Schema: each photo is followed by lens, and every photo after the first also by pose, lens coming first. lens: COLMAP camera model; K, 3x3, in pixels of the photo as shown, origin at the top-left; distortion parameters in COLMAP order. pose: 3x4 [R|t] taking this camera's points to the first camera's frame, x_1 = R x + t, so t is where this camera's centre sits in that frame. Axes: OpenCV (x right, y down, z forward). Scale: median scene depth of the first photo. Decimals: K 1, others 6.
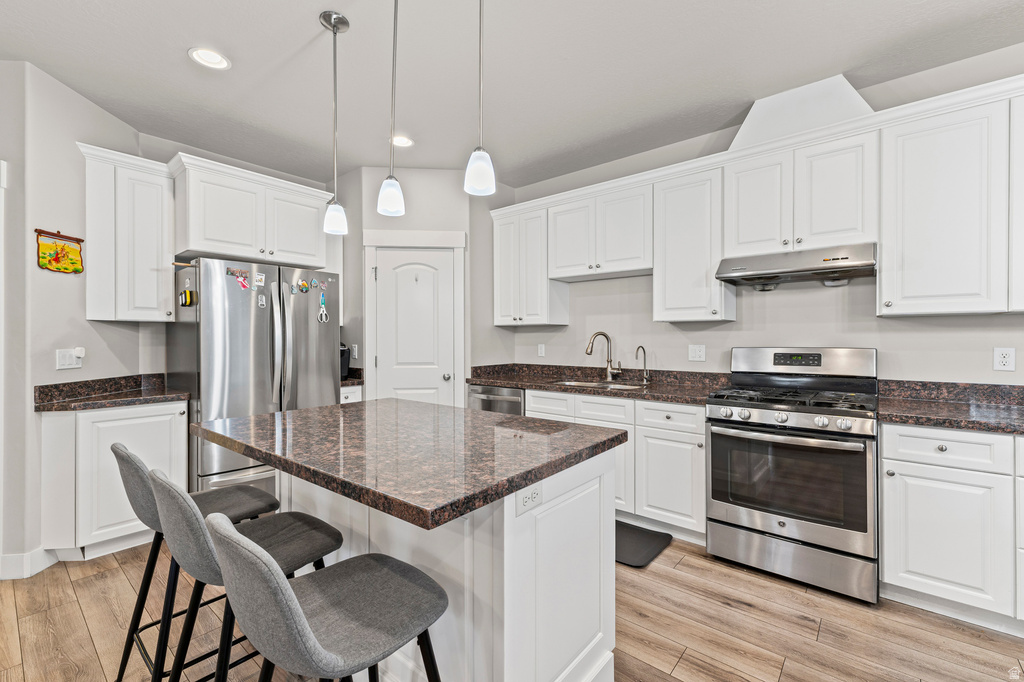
lens RADIAL K [[433.1, 0, 514.6], [0, 433.1, 340.6], [0, 0, 1]] dist [0.007164, 0.000121]
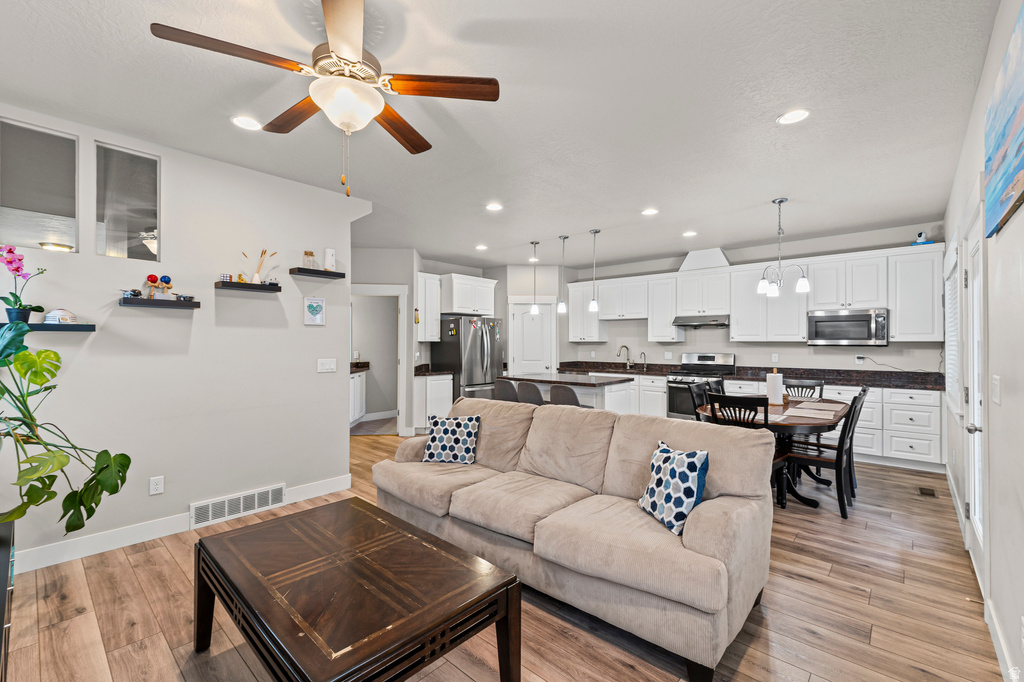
lens RADIAL K [[433.1, 0, 510.7], [0, 433.1, 341.2], [0, 0, 1]] dist [0.007164, 0.000121]
pose [[0.999090, 0.001505, -0.042627, -0.338326], [-0.001765, 0.999980, -0.006066, -0.035242], [0.042617, 0.006136, 0.999073, -1.454658]]
